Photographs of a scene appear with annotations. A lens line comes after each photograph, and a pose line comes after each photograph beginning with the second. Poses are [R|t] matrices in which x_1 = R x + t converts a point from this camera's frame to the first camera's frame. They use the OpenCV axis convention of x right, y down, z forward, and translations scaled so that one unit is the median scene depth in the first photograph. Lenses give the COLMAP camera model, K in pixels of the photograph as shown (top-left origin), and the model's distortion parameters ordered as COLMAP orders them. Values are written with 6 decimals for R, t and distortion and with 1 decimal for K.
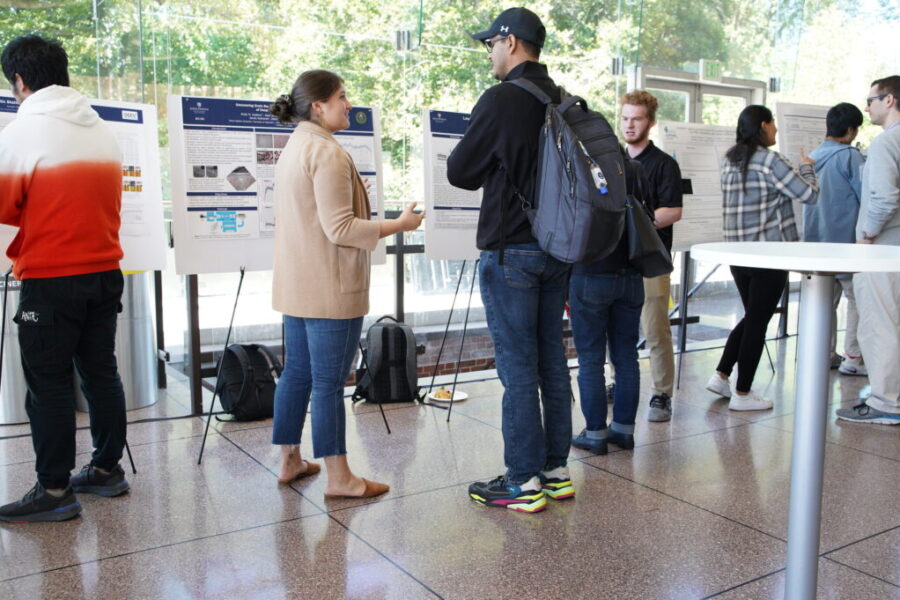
lens RADIAL K [[894.0, 0, 450.0], [0, 894.0, 300.0], [0, 0, 1]] dist [-0.019303, 0.021151]
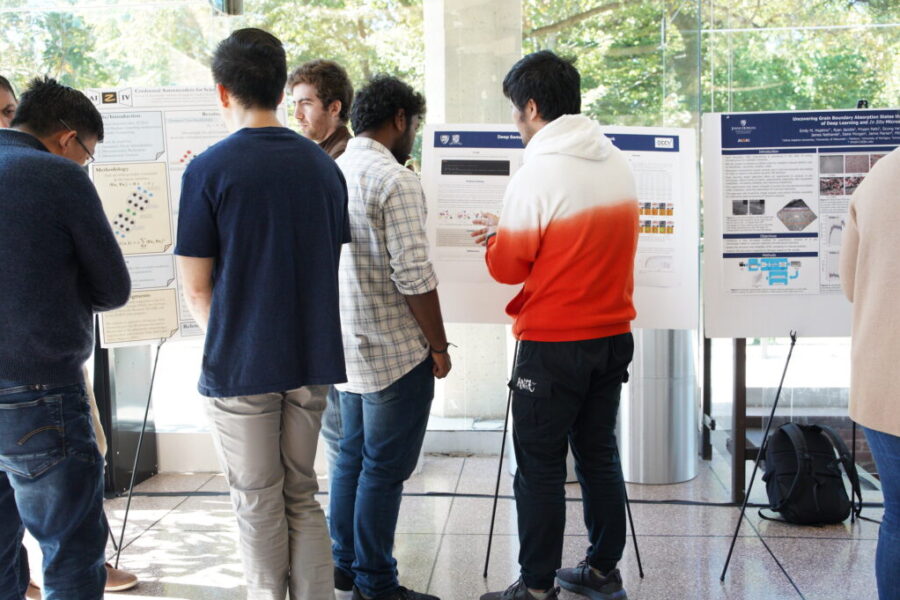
lens RADIAL K [[894.0, 0, 450.0], [0, 894.0, 300.0], [0, 0, 1]] dist [-0.019303, 0.021151]
pose [[0.794308, 0.033175, -0.606609, -0.005169], [-0.055457, 0.998298, -0.018021, -0.033382], [0.604979, 0.047955, 0.794796, 0.218307]]
